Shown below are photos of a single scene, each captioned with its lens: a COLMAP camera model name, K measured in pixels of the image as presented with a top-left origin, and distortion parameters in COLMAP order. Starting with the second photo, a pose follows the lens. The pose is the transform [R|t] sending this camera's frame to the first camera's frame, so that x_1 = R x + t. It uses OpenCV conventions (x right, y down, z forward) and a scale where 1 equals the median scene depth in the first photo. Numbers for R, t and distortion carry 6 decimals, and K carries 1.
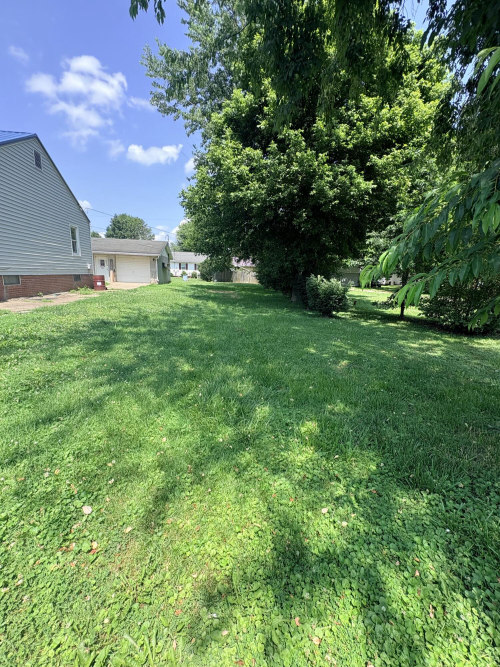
lens RADIAL K [[265.6, 0, 249.7], [0, 265.6, 333.3], [0, 0, 1]] dist [-0.000581, 0.000114]
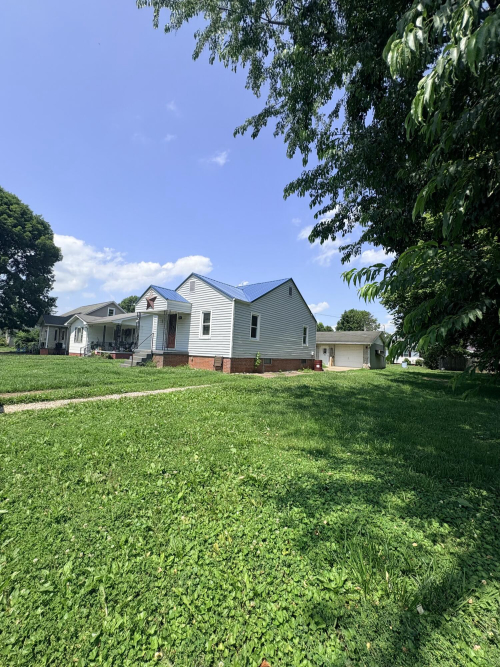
lens RADIAL K [[265.6, 0, 249.9], [0, 265.6, 335.4], [0, 0, 1]] dist [-0.000581, 0.000114]
pose [[0.699258, -0.055631, -0.712702, 0.152534], [-0.170070, 0.955398, -0.241436, 0.045008], [0.694345, 0.290035, 0.658608, -0.150653]]
